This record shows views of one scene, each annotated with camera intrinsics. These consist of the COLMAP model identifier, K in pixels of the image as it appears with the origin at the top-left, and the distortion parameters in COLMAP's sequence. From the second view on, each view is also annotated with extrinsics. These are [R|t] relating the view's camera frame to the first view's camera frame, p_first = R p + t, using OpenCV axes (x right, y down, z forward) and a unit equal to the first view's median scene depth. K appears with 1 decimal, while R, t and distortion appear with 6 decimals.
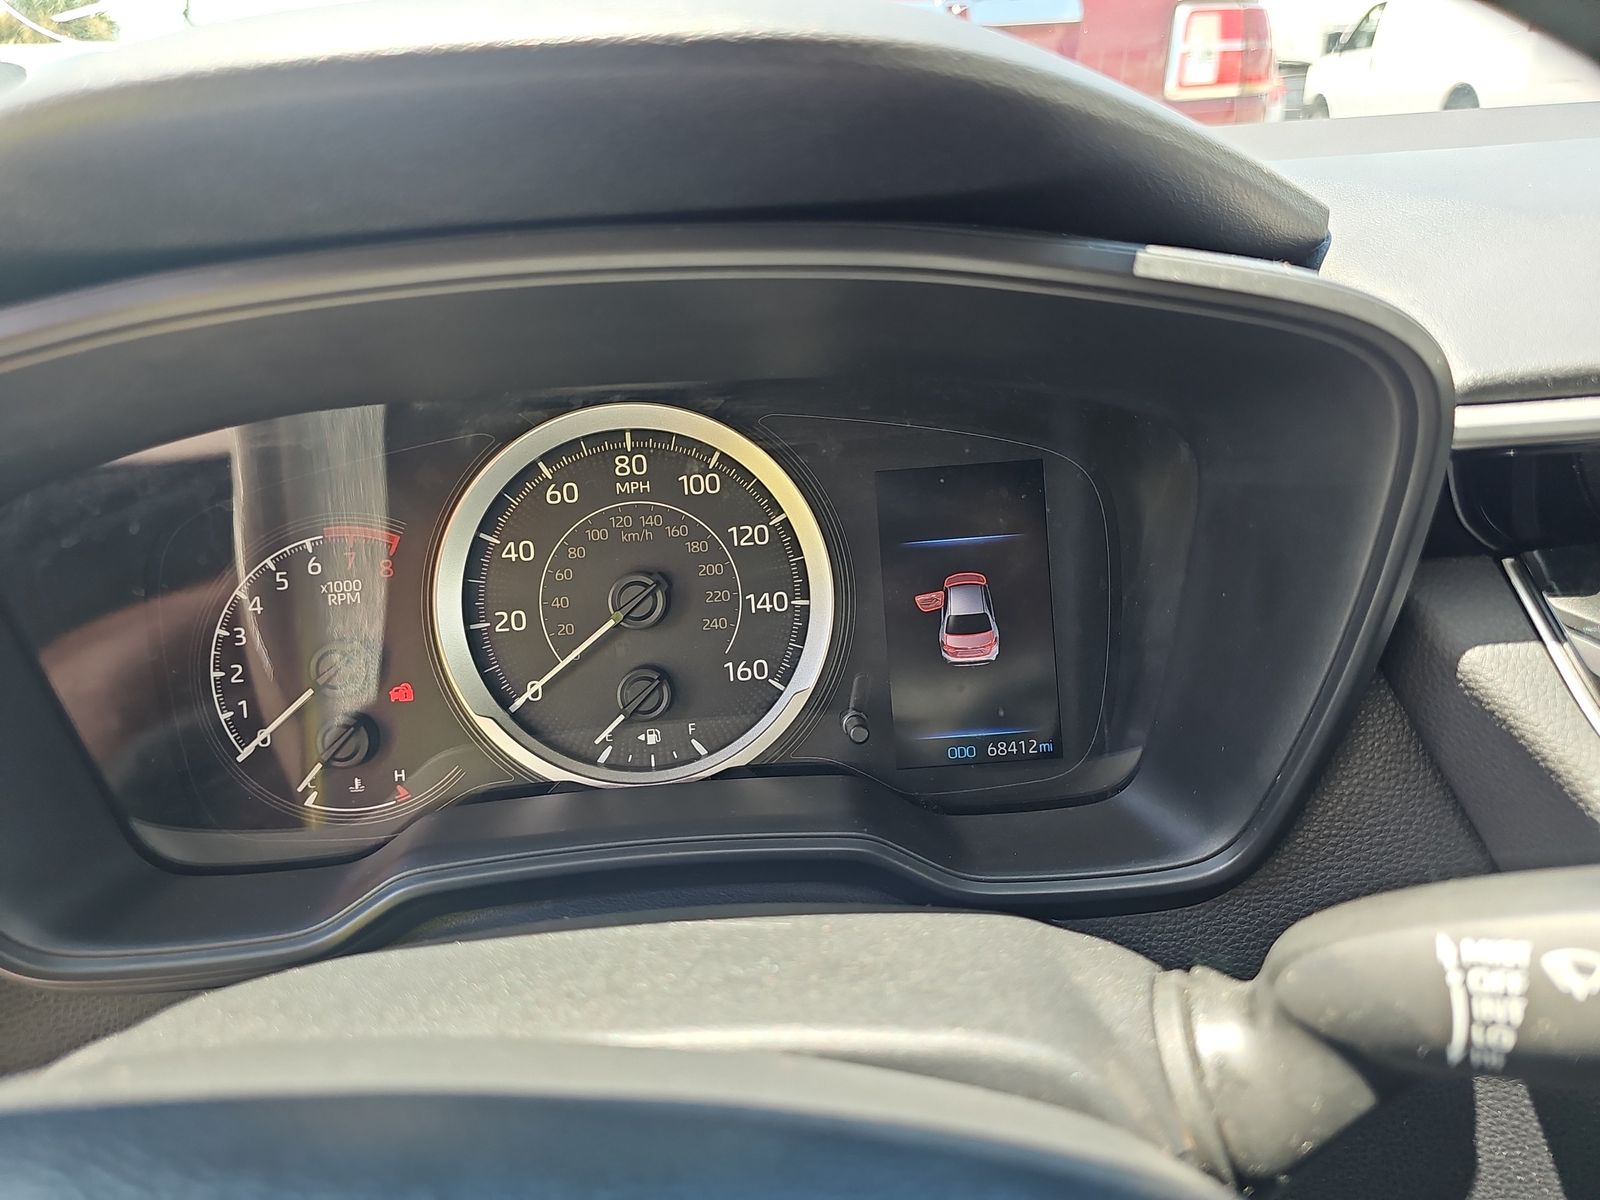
lens RADIAL K [[1067.7, 0, 800.0], [0, 1067.7, 600.0], [0, 0, 1]] dist [0.046980, -0.000256]
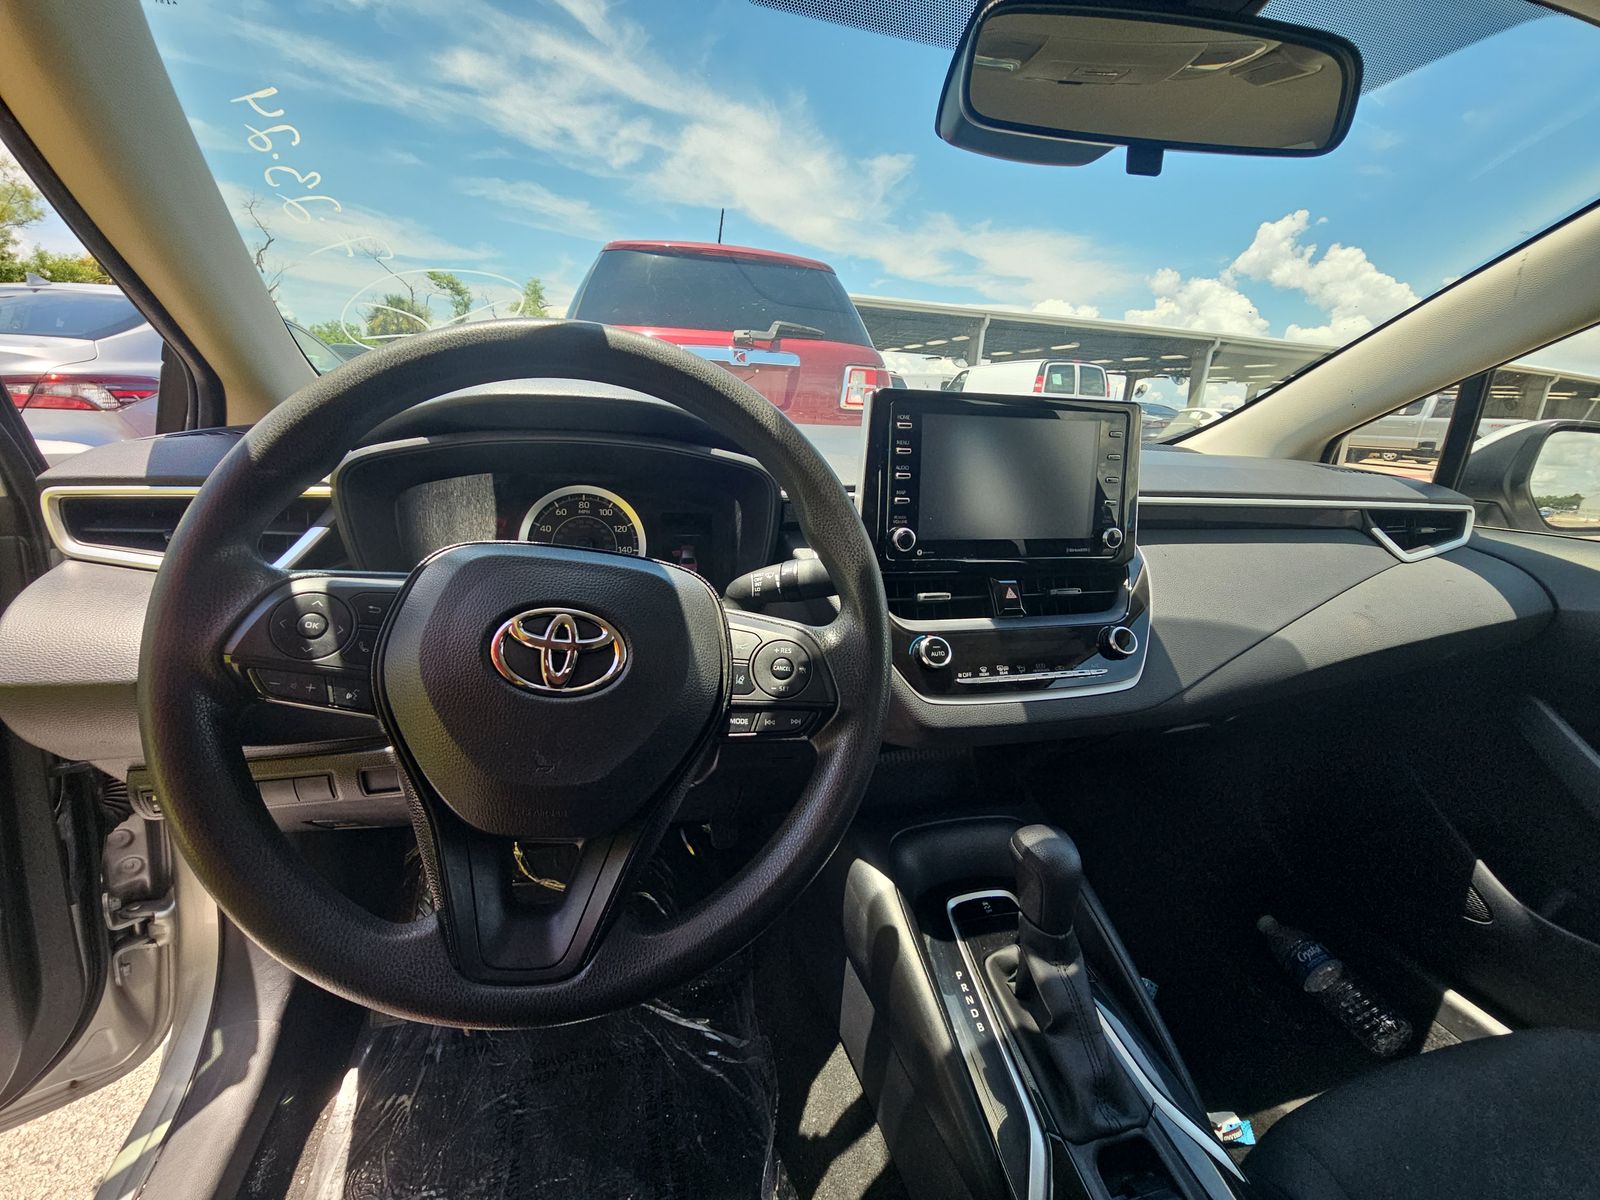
lens RADIAL K [[650.7, 0, 792.0], [0, 650.7, 593.7], [0, 0, 1]] dist [0.008950, -0.010619]
pose [[0.974945, 0.047663, 0.217280, 0.039907], [-0.019020, 0.991059, -0.132060, 0.387481], [-0.221632, 0.124619, 0.967135, -1.009541]]
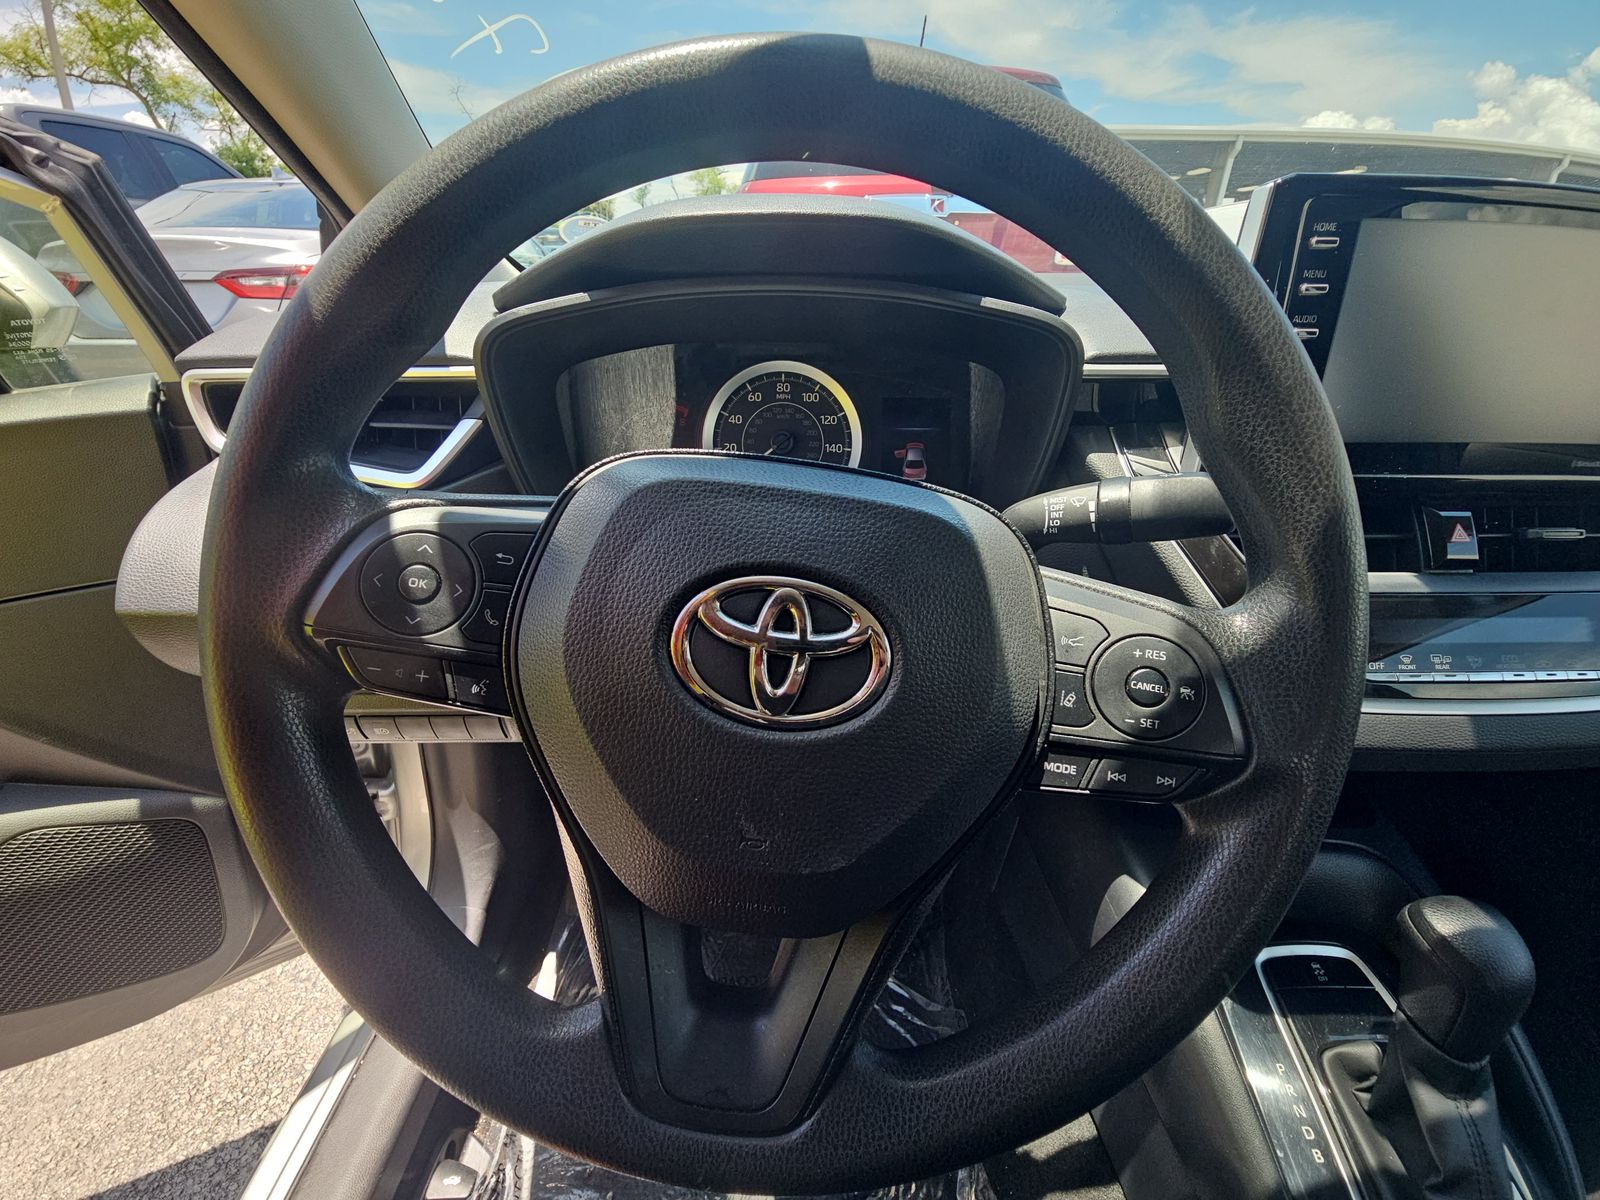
lens RADIAL K [[650.7, 0, 792.0], [0, 650.7, 593.7], [0, 0, 1]] dist [0.008950, -0.010619]
pose [[0.996709, 0.078276, -0.021051, -0.069151], [-0.077049, 0.995572, 0.053849, 0.264245], [0.025173, -0.052050, 0.998327, -0.520408]]
